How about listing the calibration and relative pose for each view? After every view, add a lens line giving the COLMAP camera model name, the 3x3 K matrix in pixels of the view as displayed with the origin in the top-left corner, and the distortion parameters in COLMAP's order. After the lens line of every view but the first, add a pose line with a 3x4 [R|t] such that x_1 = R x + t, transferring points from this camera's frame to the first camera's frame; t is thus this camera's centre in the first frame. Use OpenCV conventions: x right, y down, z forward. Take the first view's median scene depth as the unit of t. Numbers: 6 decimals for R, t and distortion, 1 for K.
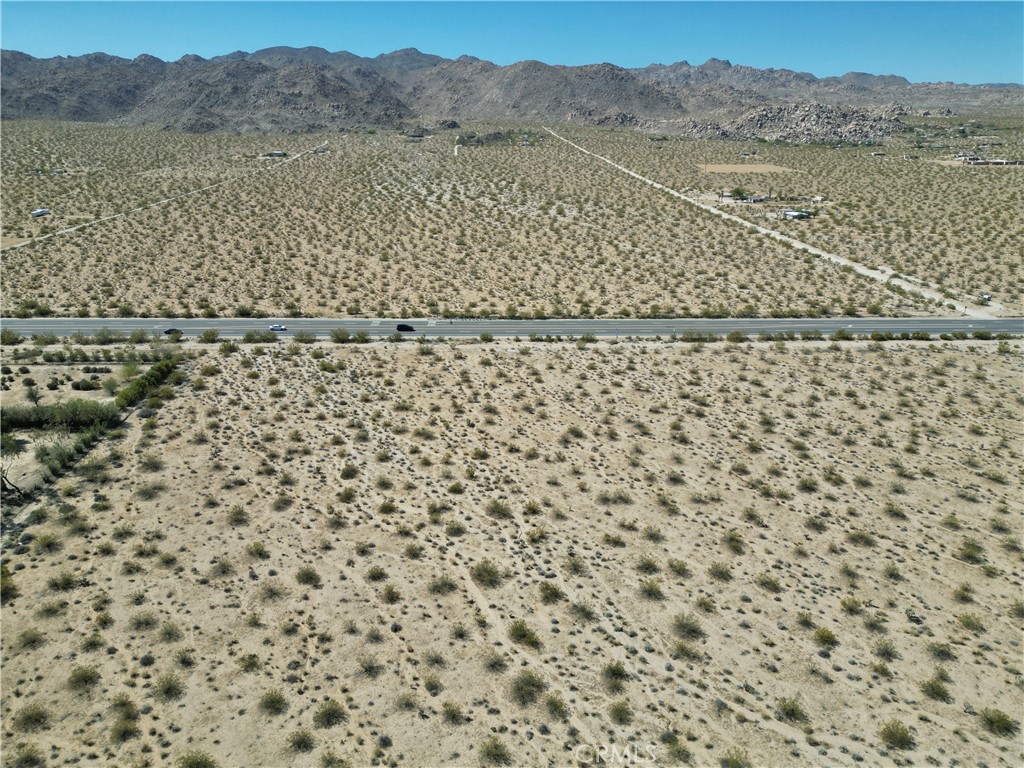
lens RADIAL K [[712.9, 0, 512.0], [0, 712.9, 384.0], [0, 0, 1]] dist [0.088251, -0.087331]
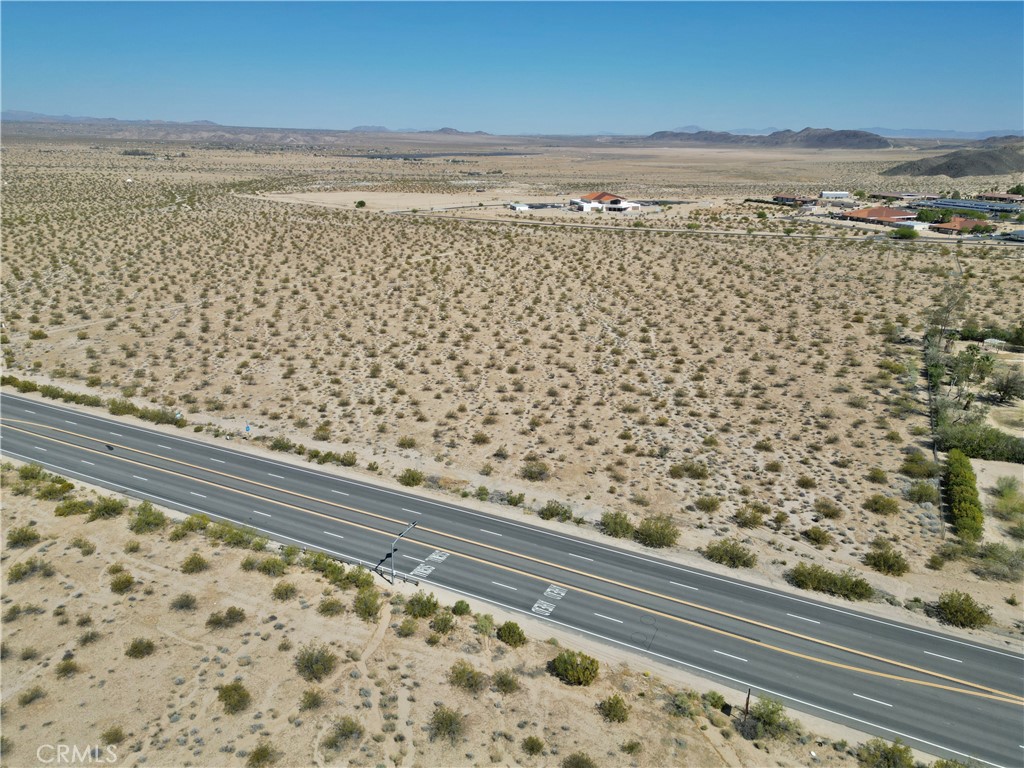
lens RADIAL K [[712.9, 0, 512.0], [0, 712.9, 384.0], [0, 0, 1]] dist [0.088251, -0.087331]
pose [[-0.852207, -0.171781, 0.494201, -0.720083], [0.163538, 0.809780, 0.563481, -0.837236], [-0.496990, 0.561023, -0.662007, 2.494398]]
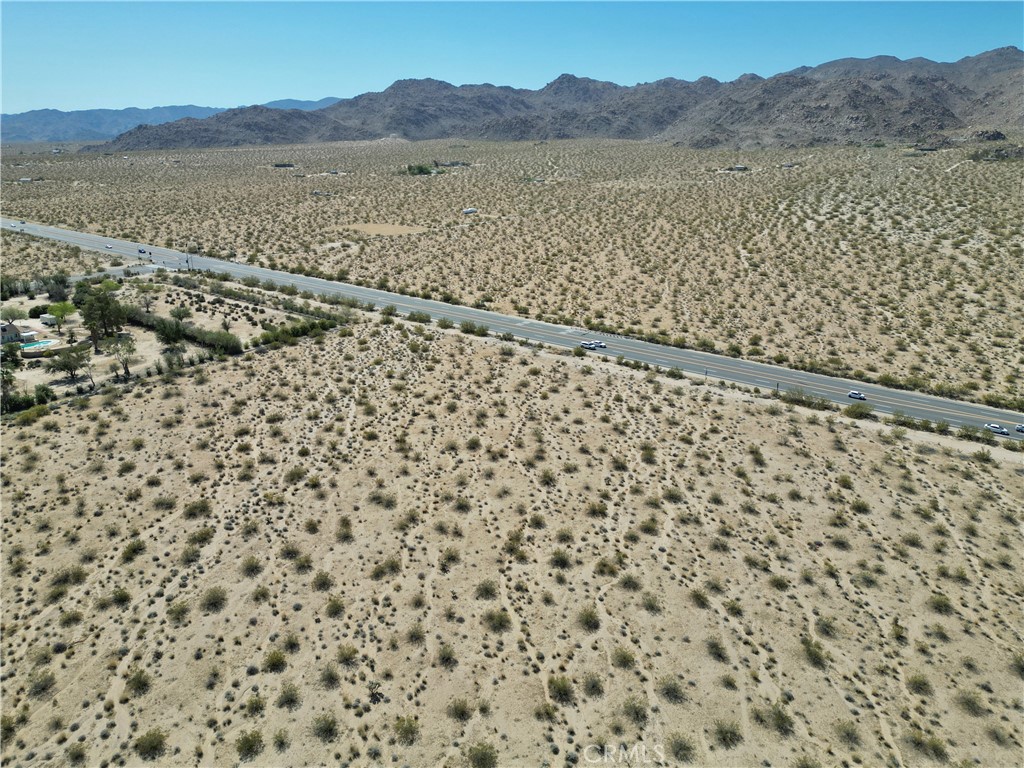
lens RADIAL K [[712.9, 0, 512.0], [0, 712.9, 384.0], [0, 0, 1]] dist [0.088251, -0.087331]
pose [[0.760267, 0.207741, -0.615498, 0.981313], [-0.218989, 0.973988, 0.058241, -0.112610], [0.611586, 0.090509, 0.785984, 0.328240]]
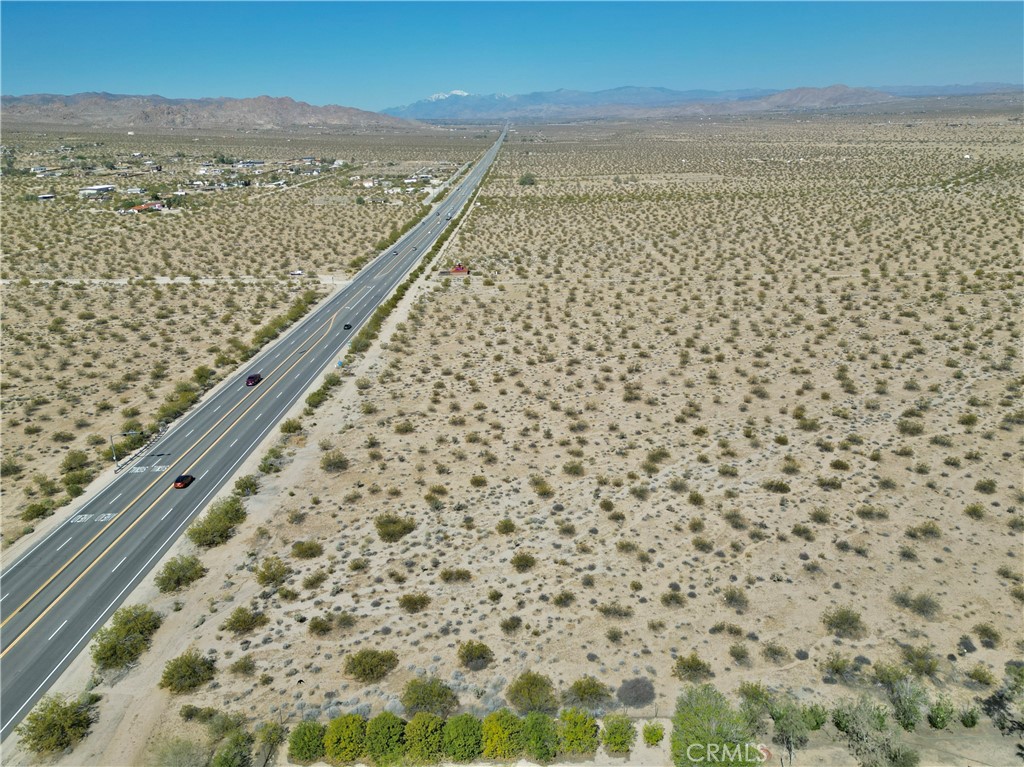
lens RADIAL K [[757.3, 0, 512.0], [0, 757.3, 383.5], [0, 0, 1]] dist [0.093582, -0.097664]
pose [[0.065626, -0.317367, 0.946029, -1.290984], [0.356211, 0.893057, 0.274886, -0.424955], [-0.932098, 0.318946, 0.171657, 1.306622]]
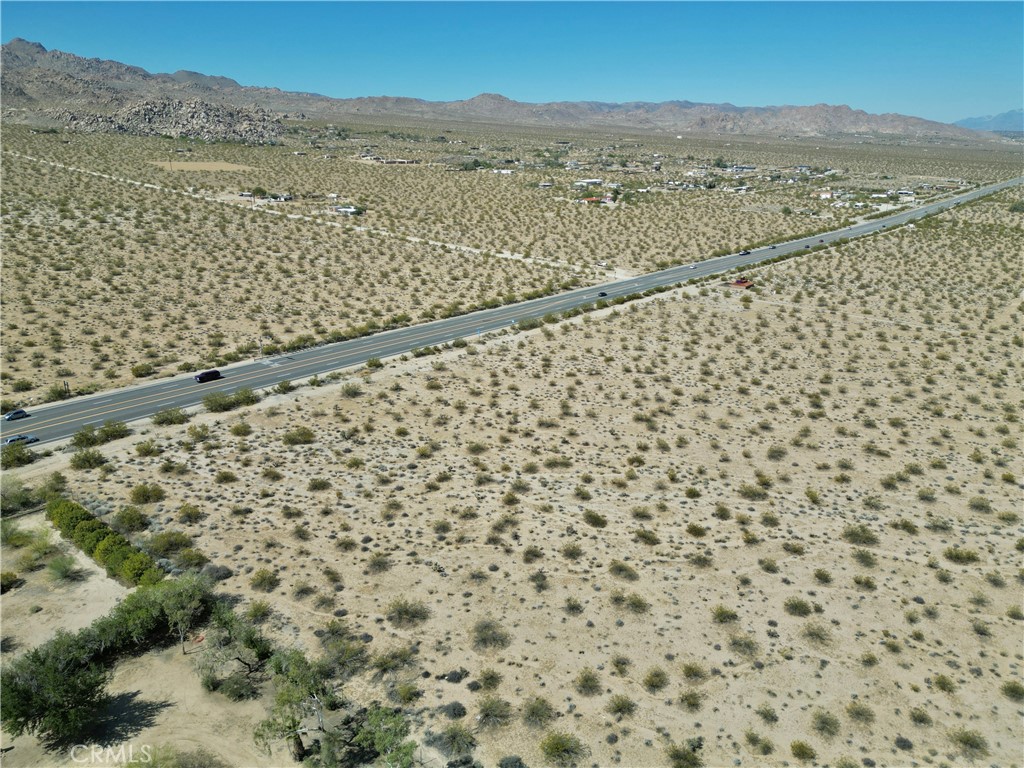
lens RADIAL K [[712.9, 0, 512.0], [0, 712.9, 384.0], [0, 0, 1]] dist [0.088251, -0.087331]
pose [[0.680413, -0.224657, 0.697544, -1.022577], [0.222838, 0.970205, 0.095106, -0.165906], [-0.698127, 0.090728, 0.710203, 0.524372]]
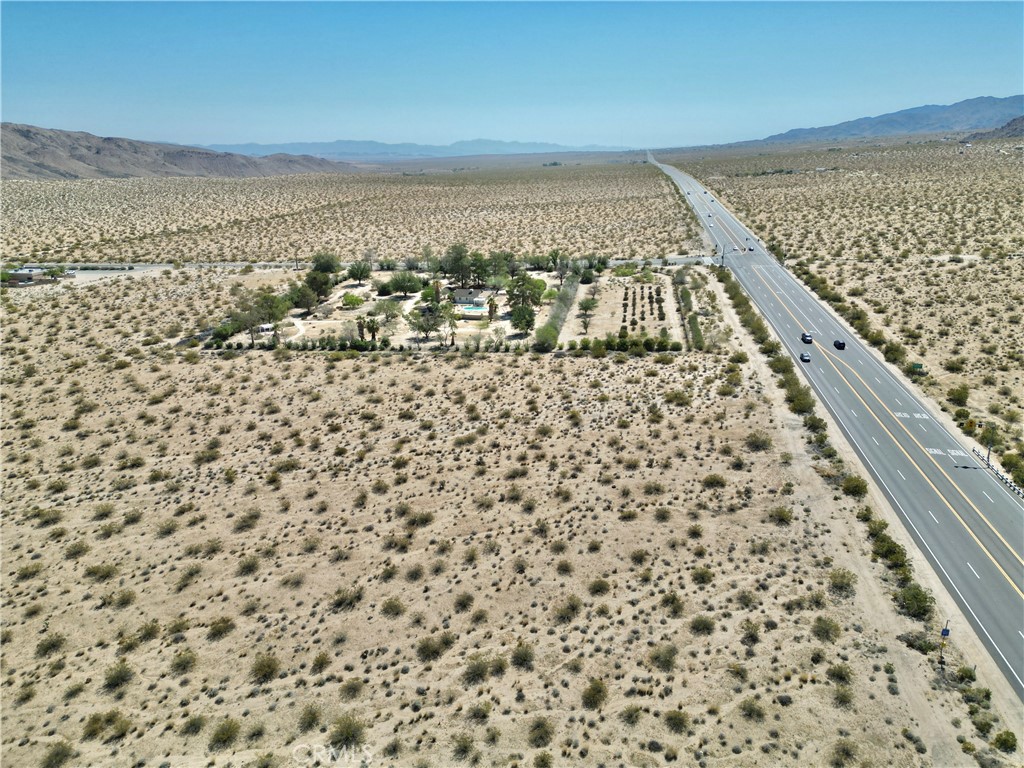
lens RADIAL K [[712.9, 0, 512.0], [0, 712.9, 384.0], [0, 0, 1]] dist [0.088251, -0.087331]
pose [[-0.227762, 0.312613, -0.922170, 0.984221], [-0.297686, 0.879362, 0.371626, -0.504364], [0.927096, 0.359159, -0.107225, 1.515210]]
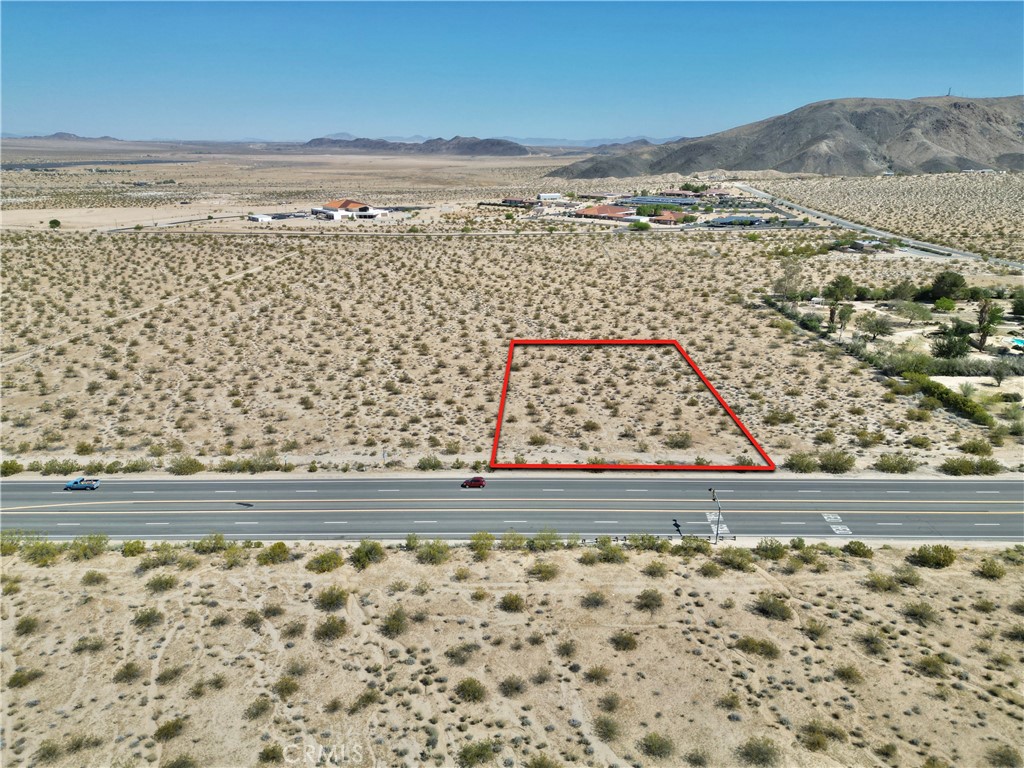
lens RADIAL K [[712.9, 0, 512.0], [0, 712.9, 384.0], [0, 0, 1]] dist [0.088251, -0.087331]
pose [[-0.995033, -0.026357, 0.095990, -0.042166], [0.036695, 0.799273, 0.599846, -0.945612], [-0.092532, 0.600389, -0.794336, 2.792557]]
